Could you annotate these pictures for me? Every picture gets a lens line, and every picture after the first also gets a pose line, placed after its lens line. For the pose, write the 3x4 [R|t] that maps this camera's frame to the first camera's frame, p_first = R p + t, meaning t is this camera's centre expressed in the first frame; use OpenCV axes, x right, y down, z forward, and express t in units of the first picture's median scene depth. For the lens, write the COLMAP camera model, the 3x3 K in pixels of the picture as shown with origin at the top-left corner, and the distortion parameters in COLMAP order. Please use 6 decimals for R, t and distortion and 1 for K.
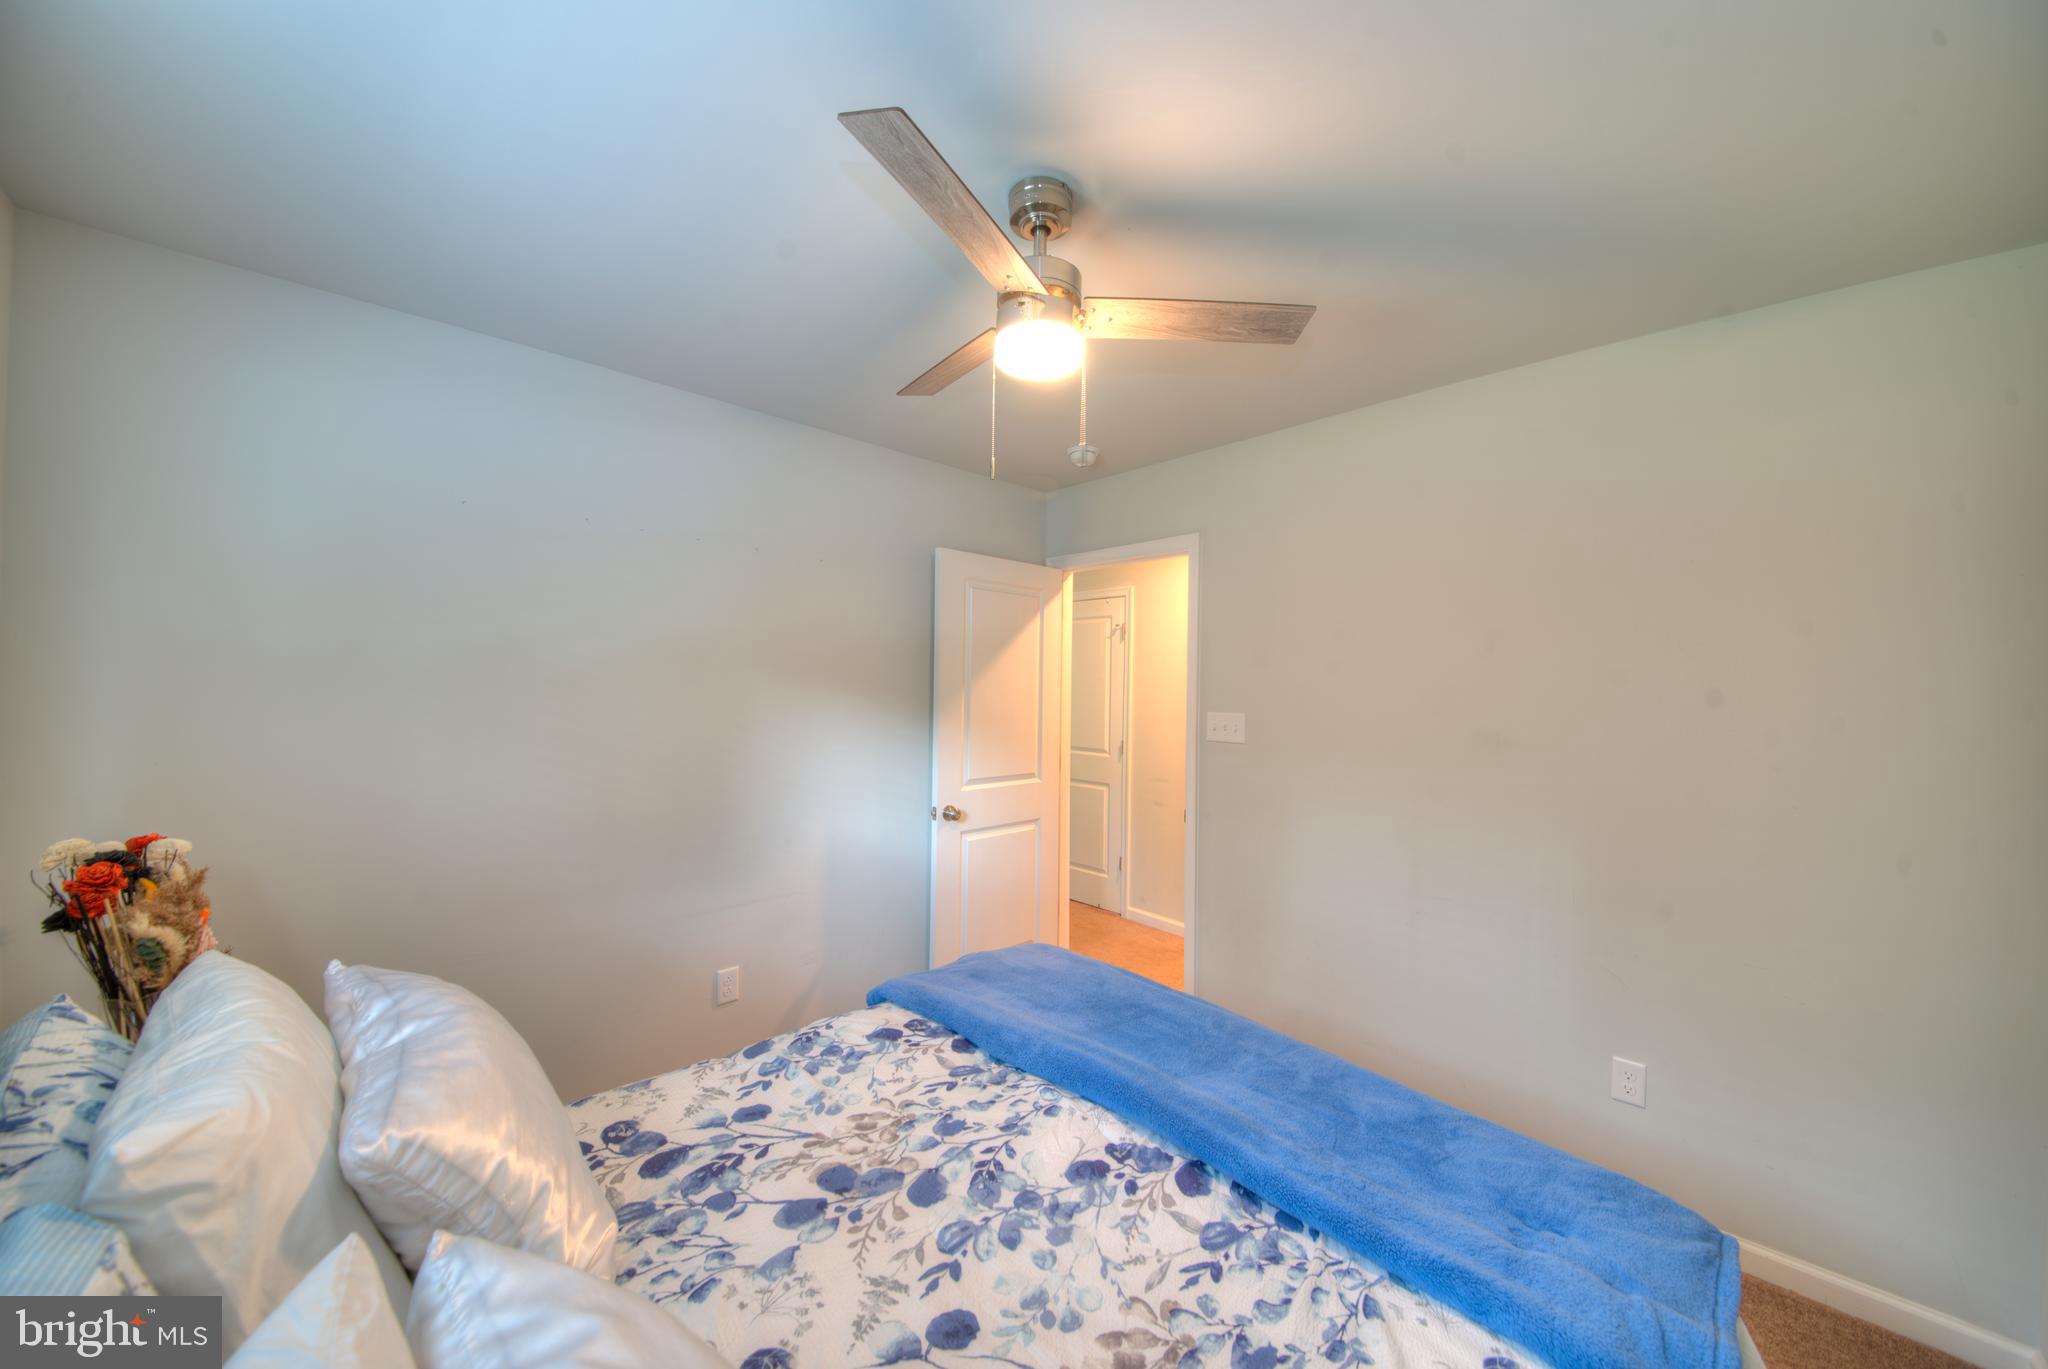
lens RADIAL K [[727.8, 0, 1024.0], [0, 727.8, 684.5], [0, 0, 1]] dist [0.001491, 0.000150]
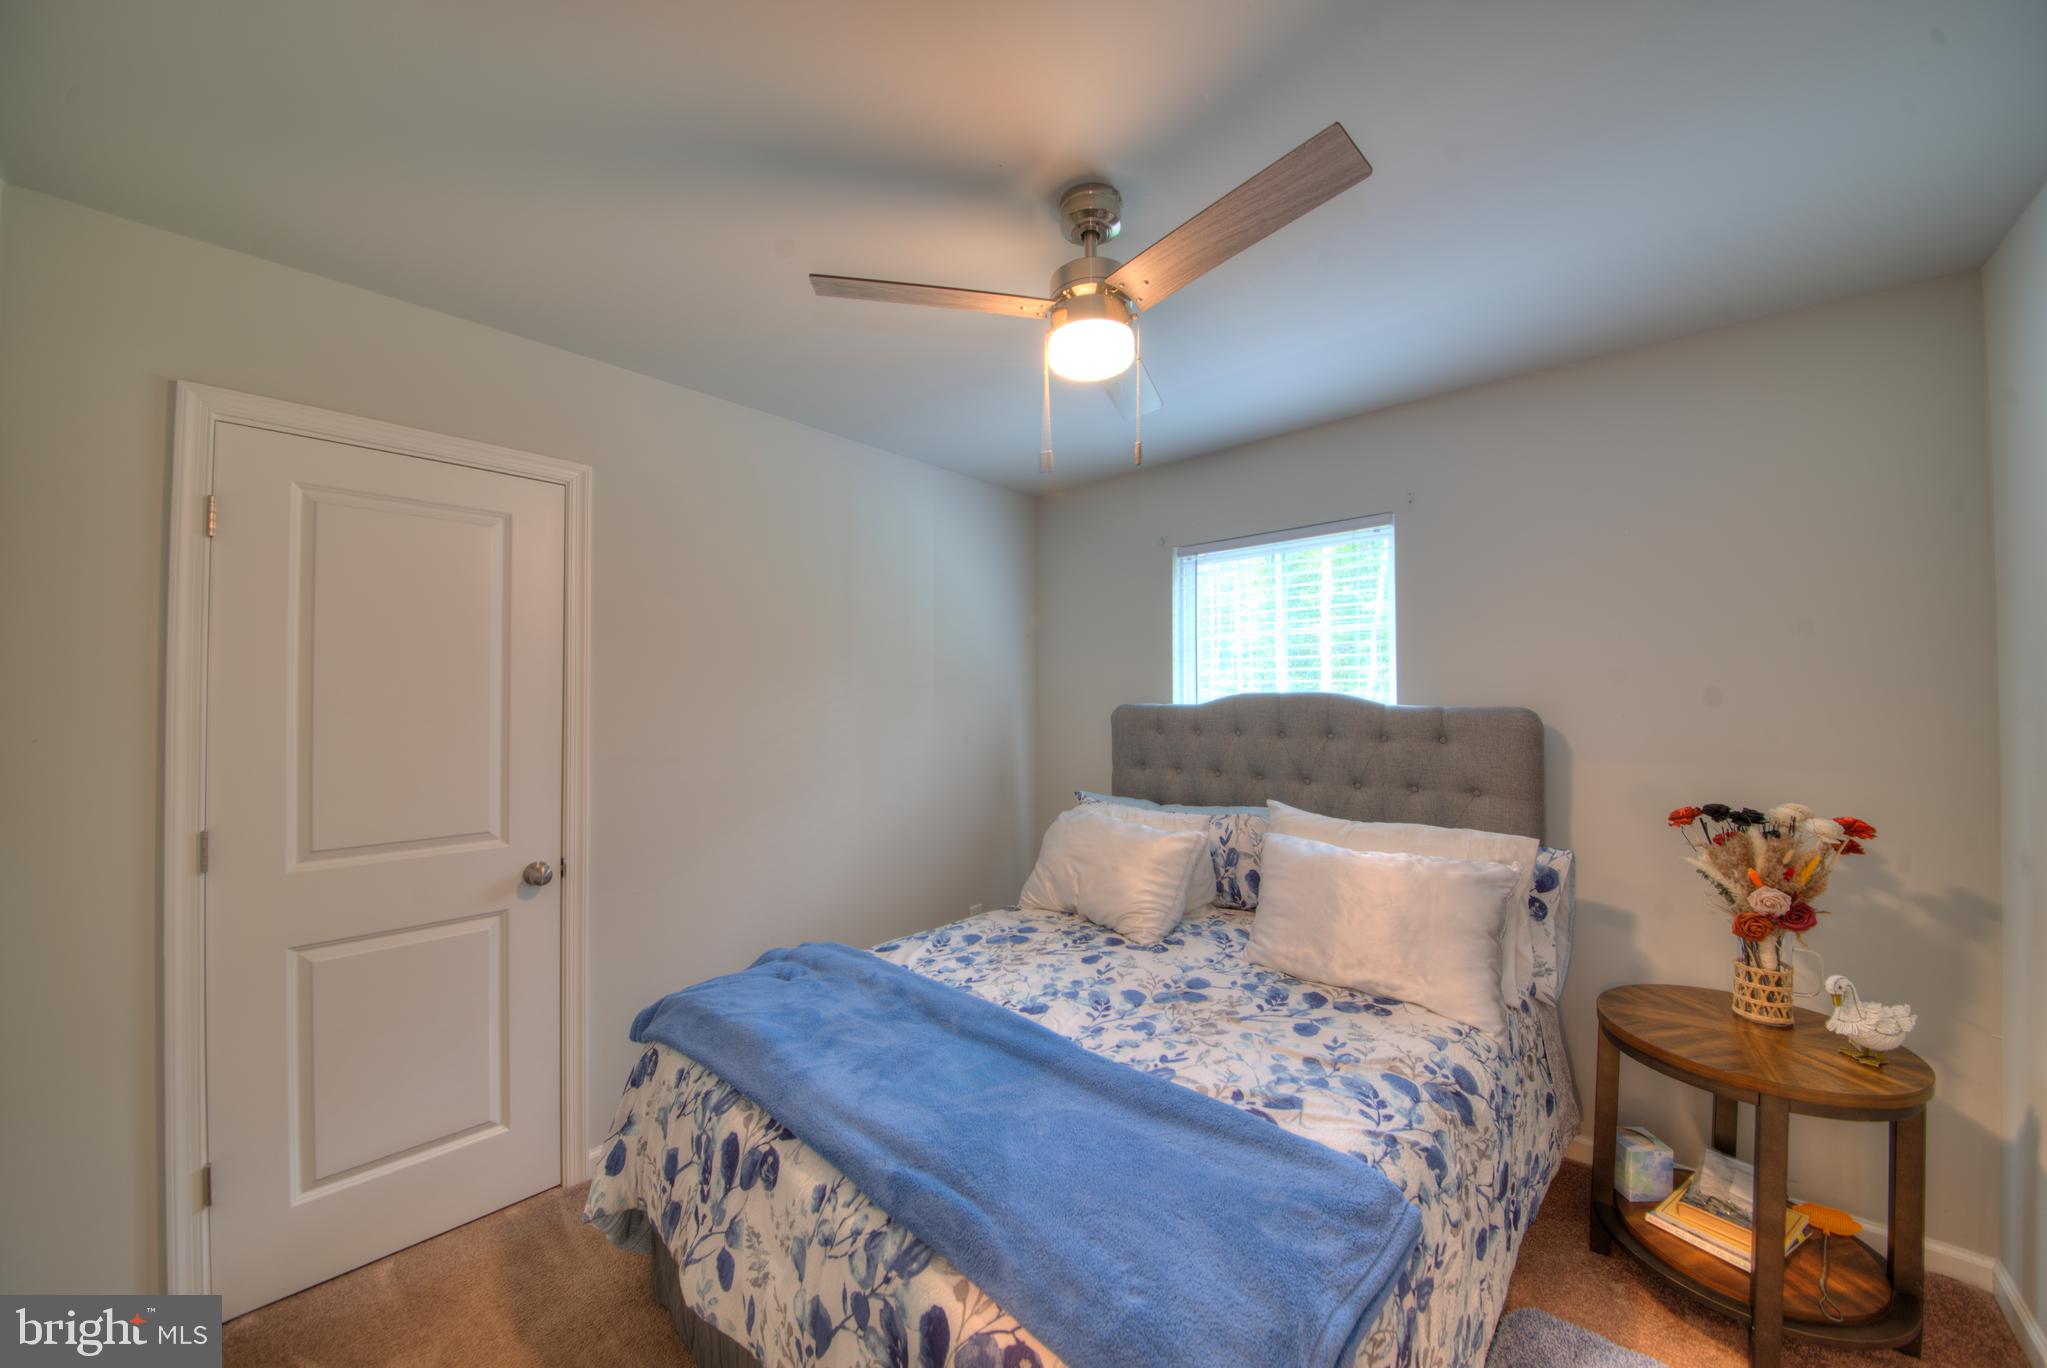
lens RADIAL K [[727.4, 0, 1023.5], [0, 727.4, 684.0], [0, 0, 1]] dist [0.001491, 0.000150]
pose [[-0.996704, -0.009201, -0.080604, 0.239372], [-0.008686, 0.999940, -0.006740, 0.018513], [0.080662, -0.006018, -0.996723, 2.506514]]
